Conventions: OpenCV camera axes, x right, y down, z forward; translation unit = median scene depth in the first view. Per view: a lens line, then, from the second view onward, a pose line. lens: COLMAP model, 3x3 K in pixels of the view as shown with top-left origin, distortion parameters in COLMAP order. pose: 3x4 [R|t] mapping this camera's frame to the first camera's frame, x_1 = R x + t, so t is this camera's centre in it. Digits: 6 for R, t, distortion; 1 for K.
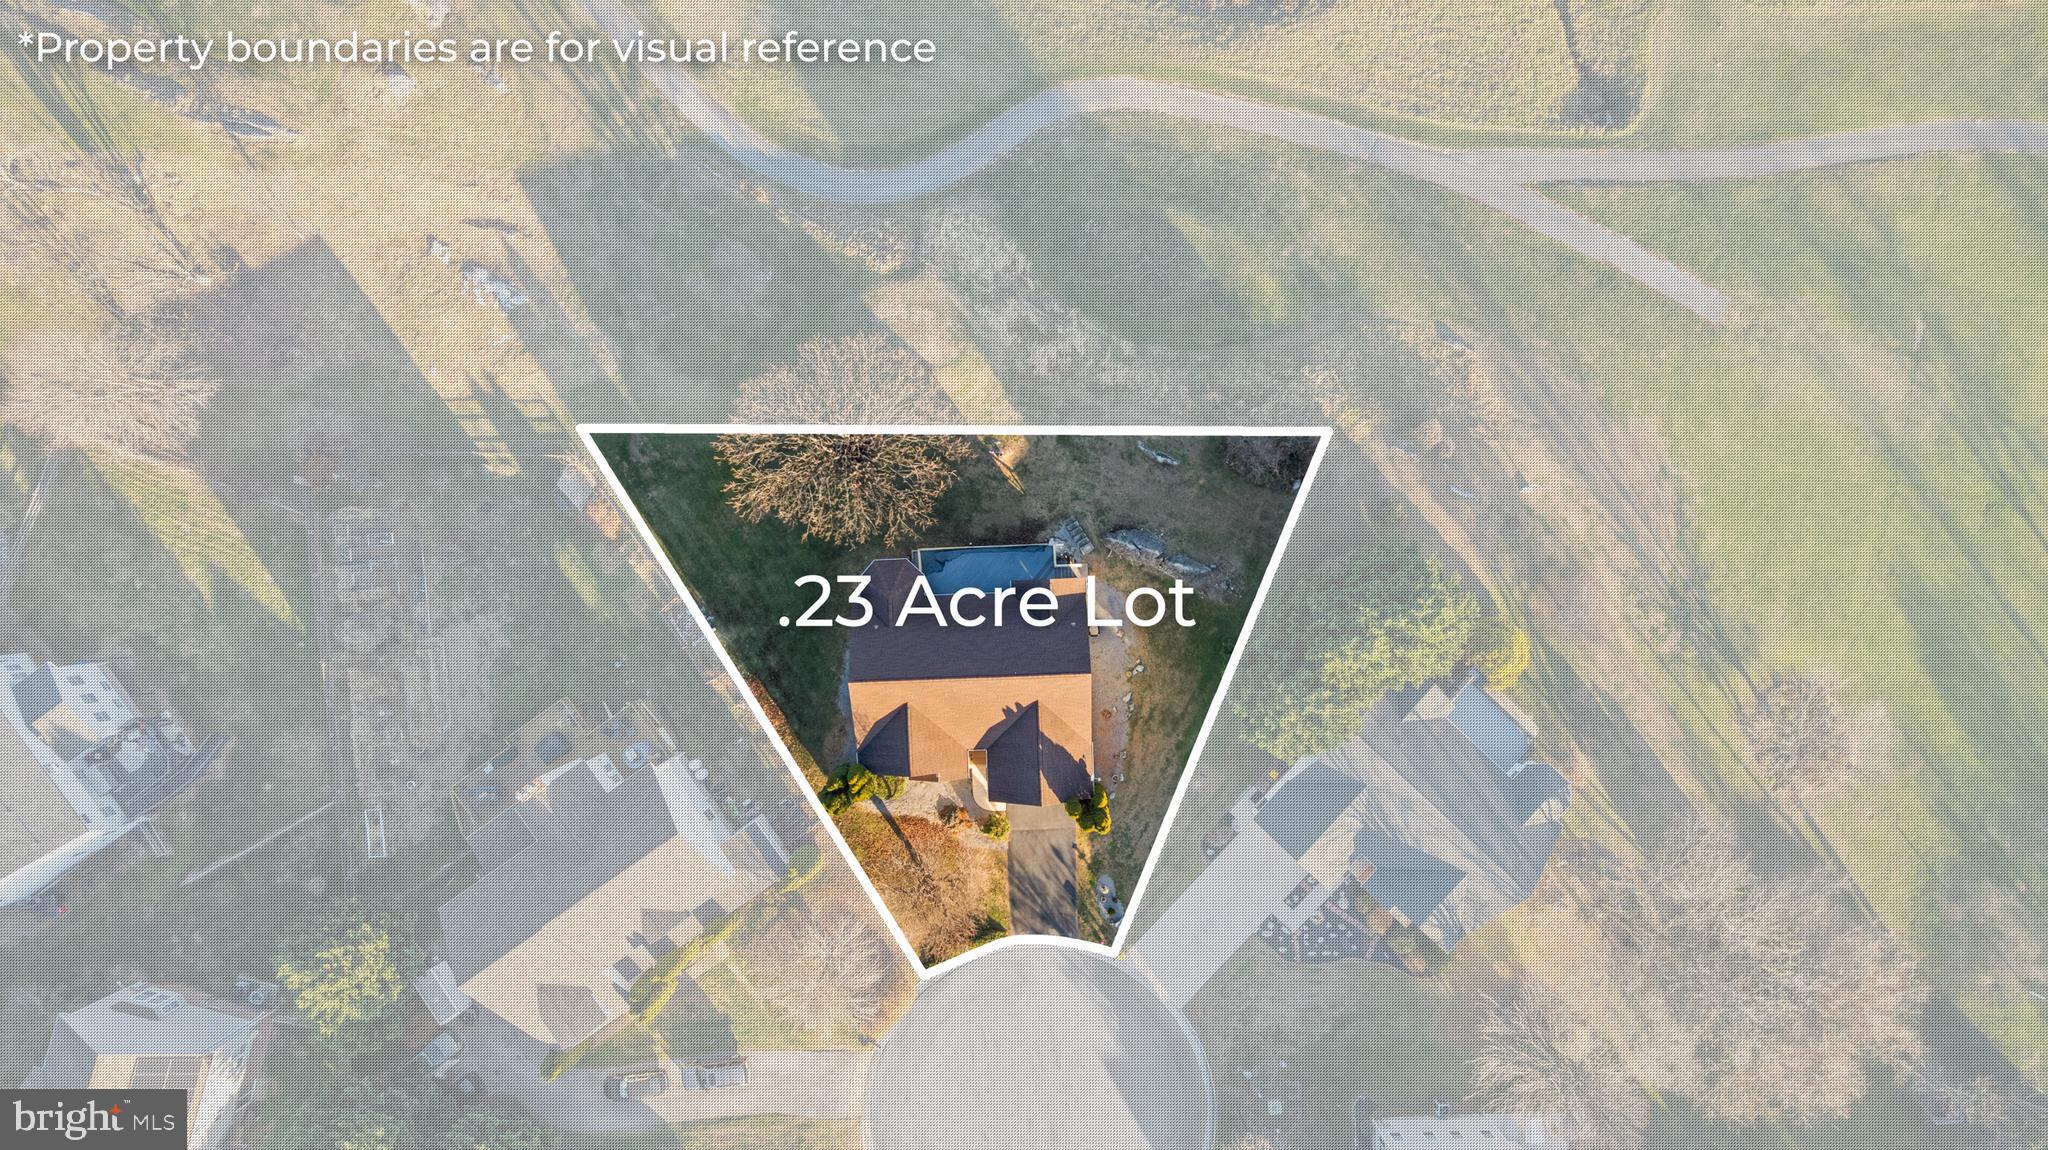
lens RADIAL K [[1361.4, 0, 1012.4], [0, 1361.4, 573.4], [0, 0, 1]] dist [-0.071538, 0.051515]
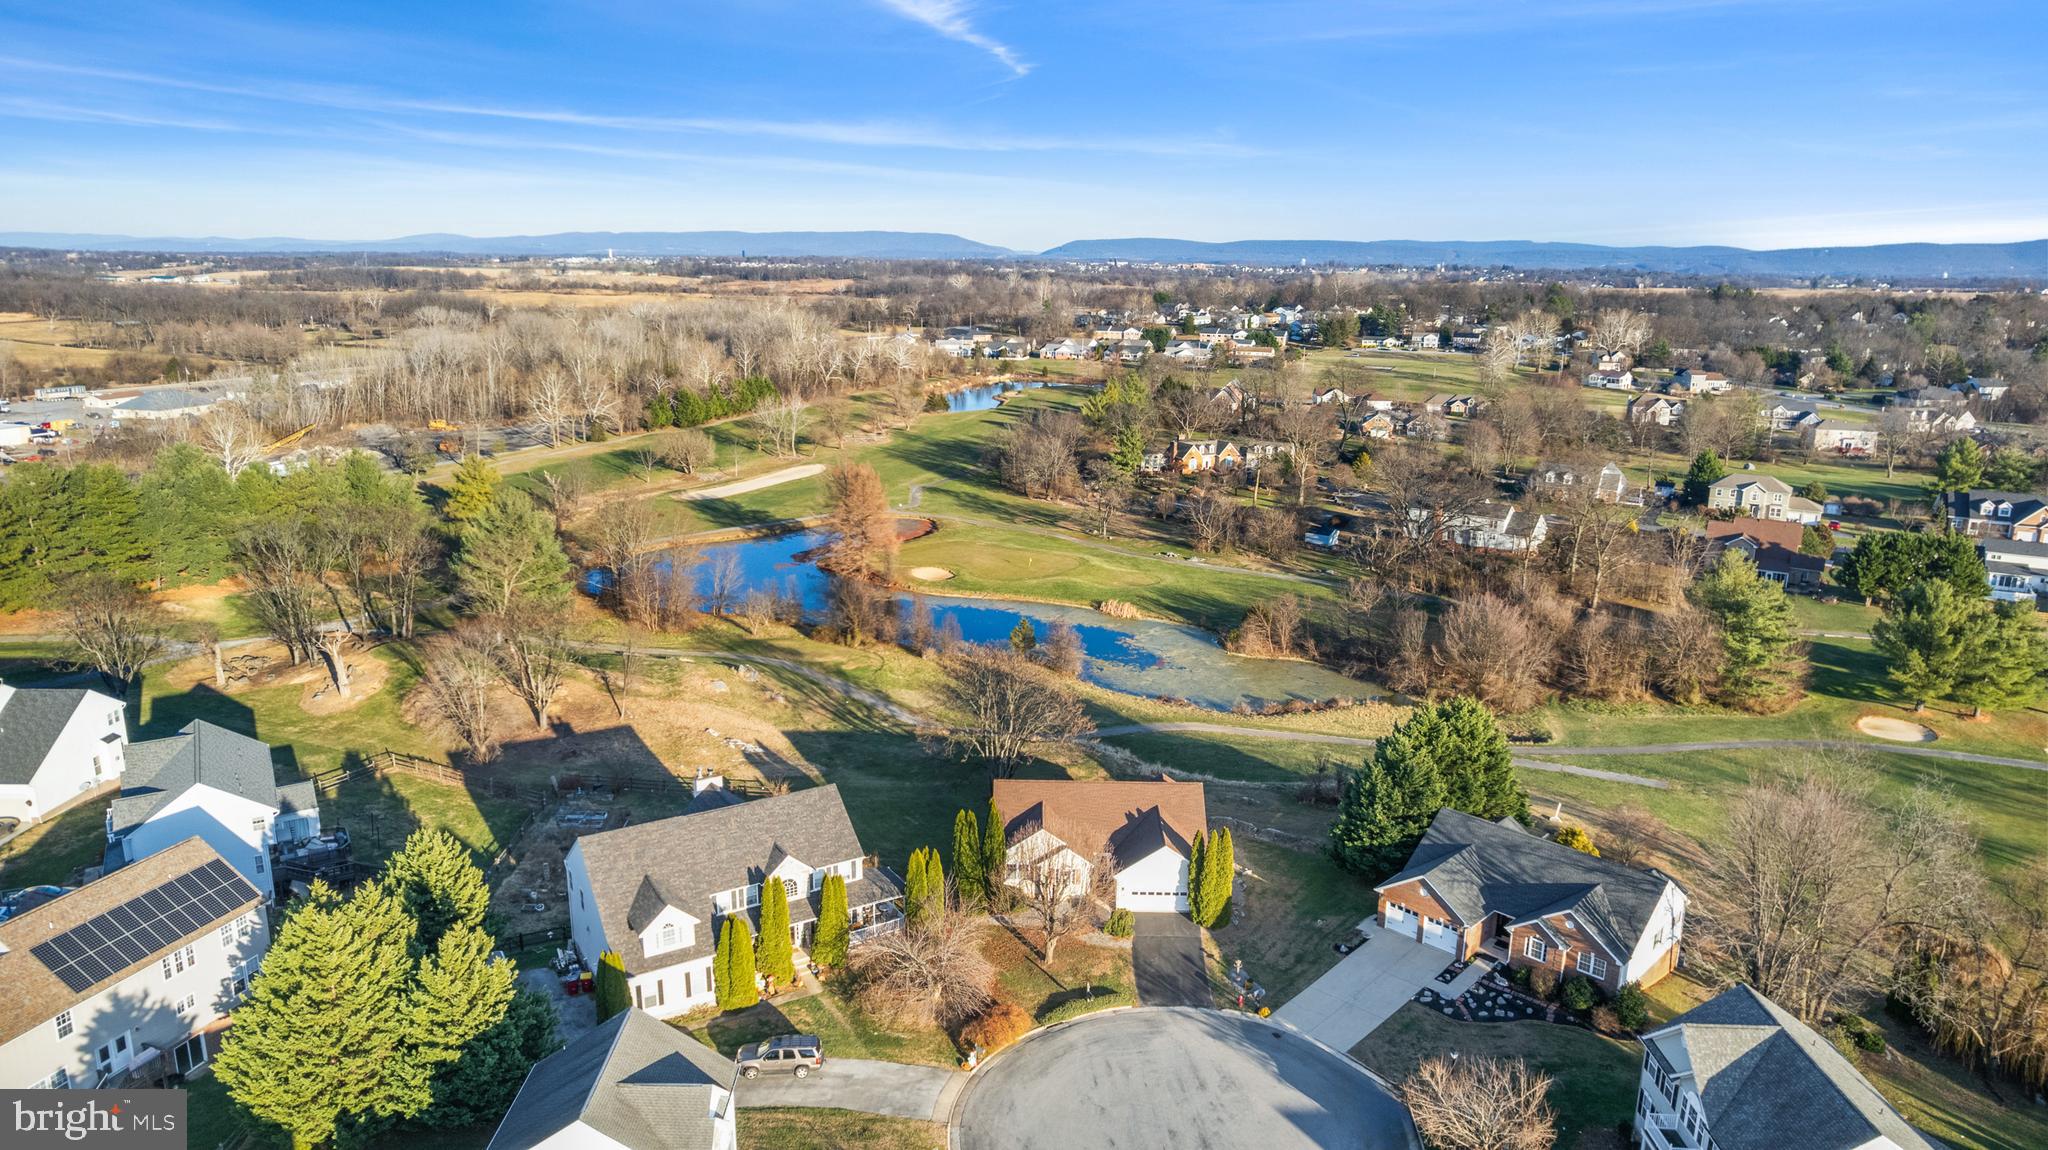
lens RADIAL K [[1361.4, 0, 1012.4], [0, 1361.4, 573.4], [0, 0, 1]] dist [-0.071538, 0.051515]
pose [[0.998414, 0.020416, -0.052461, -0.043266], [-0.055422, 0.193090, -0.979615, 1.096667], [-0.009870, 0.980969, 0.193916, 0.553609]]
